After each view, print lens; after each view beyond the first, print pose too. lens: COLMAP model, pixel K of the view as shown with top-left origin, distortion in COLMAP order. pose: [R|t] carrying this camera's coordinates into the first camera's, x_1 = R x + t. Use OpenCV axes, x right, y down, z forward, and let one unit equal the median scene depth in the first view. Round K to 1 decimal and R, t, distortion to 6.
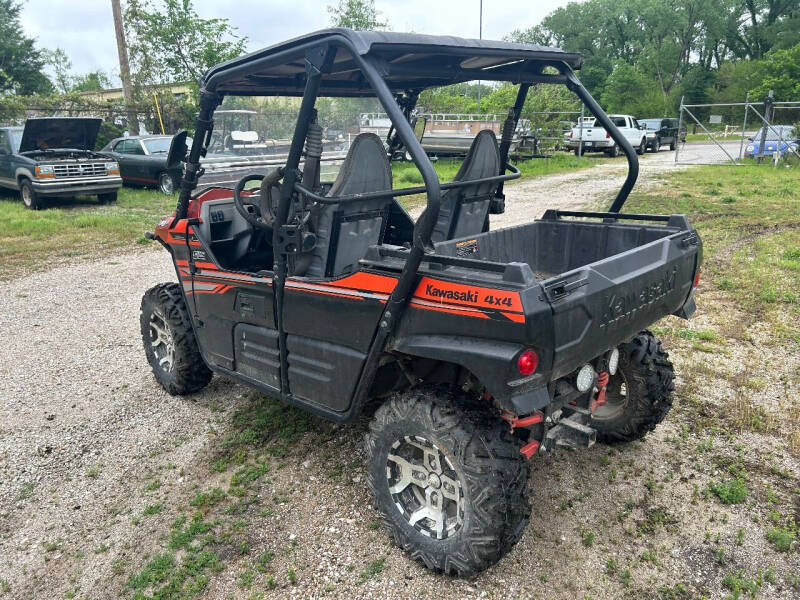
lens RADIAL K [[602.9, 0, 405.1], [0, 602.9, 297.4], [0, 0, 1]] dist [0.043254, -0.029391]
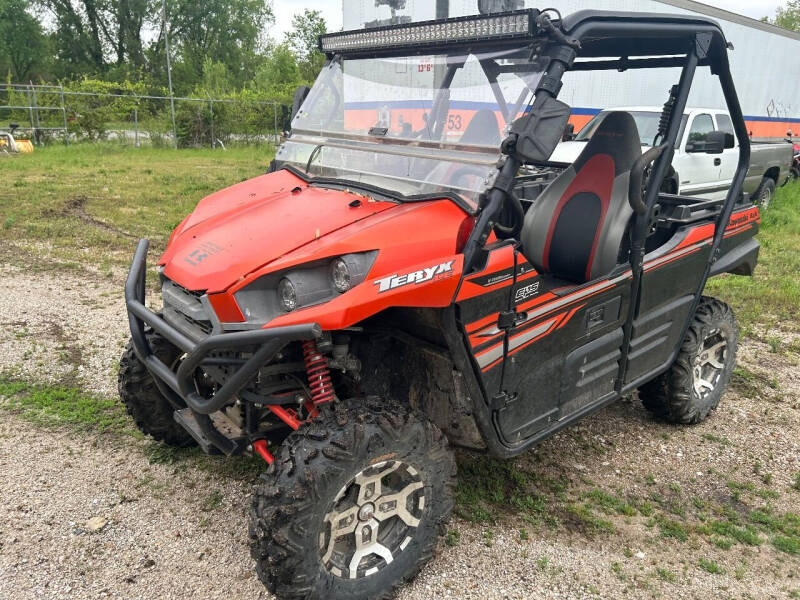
lens RADIAL K [[603.6, 0, 408.8], [0, 603.6, 305.9], [0, 0, 1]] dist [0.051789, -0.048983]
pose [[0.094662, -0.280718, 0.955111, -1.020692], [0.243566, 0.936791, 0.251193, -0.260698], [-0.965254, 0.208854, 0.157052, 1.059780]]
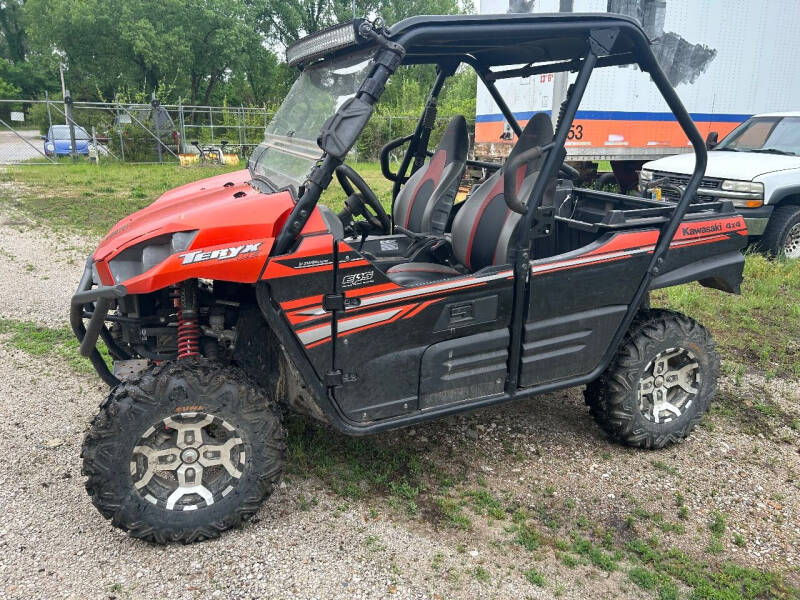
lens RADIAL K [[603.6, 0, 404.5], [0, 603.6, 304.0], [0, 0, 1]] dist [0.051789, -0.048983]
pose [[0.405623, -0.236522, 0.882909, -0.983063], [0.230008, 0.961270, 0.151844, -0.140757], [-0.884628, 0.141485, 0.444315, 0.663250]]
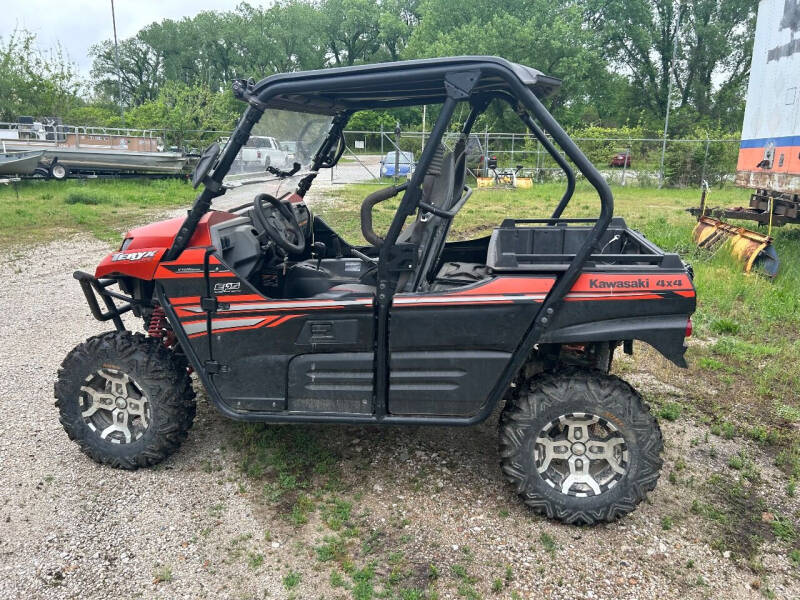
lens RADIAL K [[603.6, 0, 406.1], [0, 603.6, 299.0], [0, 0, 1]] dist [0.051789, -0.048983]
pose [[0.819490, -0.115943, 0.561242, -0.639437], [0.131864, 0.991192, 0.012225, -0.031522], [-0.557716, 0.063989, 0.827561, 0.150870]]
